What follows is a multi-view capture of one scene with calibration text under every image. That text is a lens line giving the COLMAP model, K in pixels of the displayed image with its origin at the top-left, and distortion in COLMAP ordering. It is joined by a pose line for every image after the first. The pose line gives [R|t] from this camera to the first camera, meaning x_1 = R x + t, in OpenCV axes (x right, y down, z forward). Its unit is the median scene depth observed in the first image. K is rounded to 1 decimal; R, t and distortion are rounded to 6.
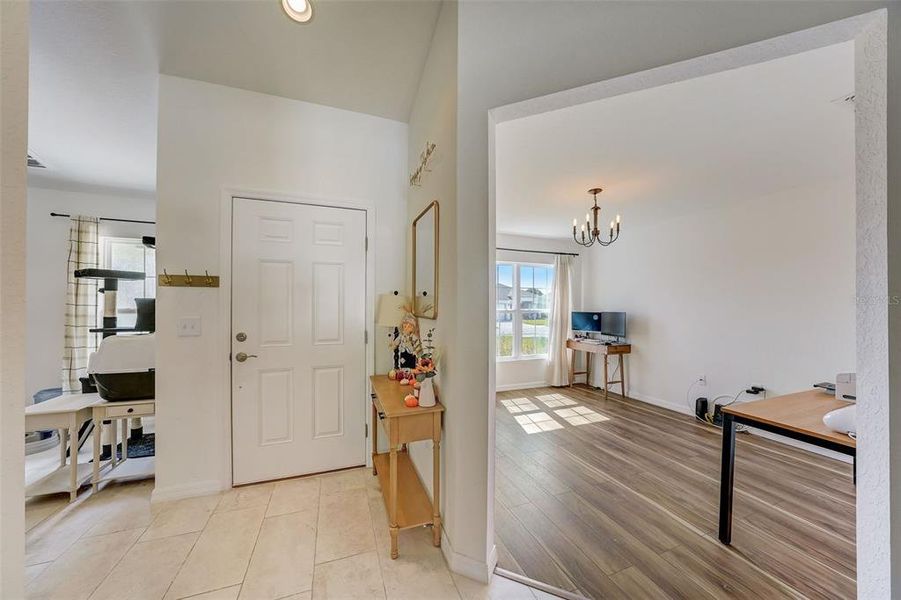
lens RADIAL K [[310.6, 0, 448.2], [0, 310.6, 305.1], [0, 0, 1]] dist [-0.018877, 0.002988]
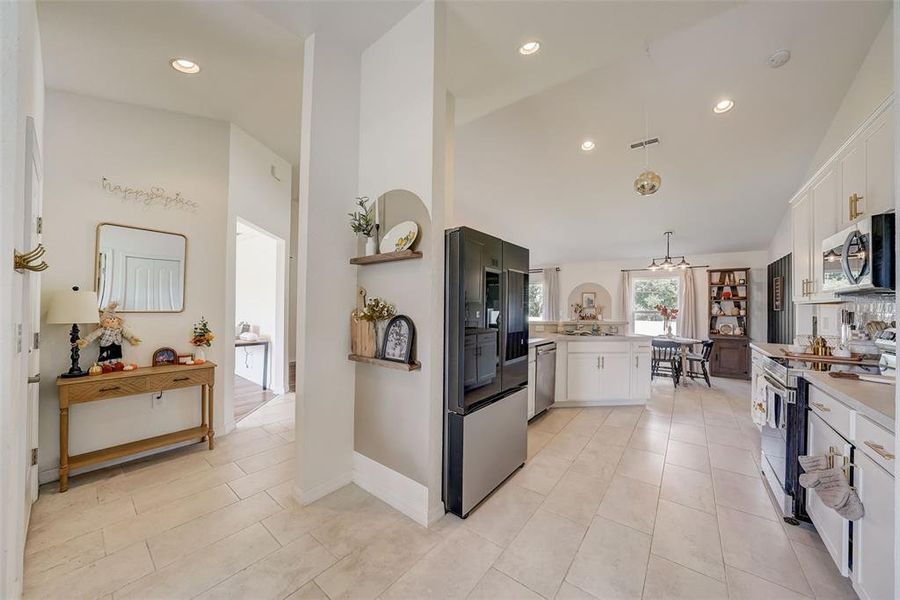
lens RADIAL K [[310.3, 0, 450.4], [0, 310.3, 303.0], [0, 0, 1]] dist [-0.018877, 0.002988]
pose [[-0.513735, -0.005302, 0.857933, -1.655130], [-0.018170, 0.999824, -0.004702, -0.015011], [-0.857757, -0.018004, -0.513740, 0.514510]]
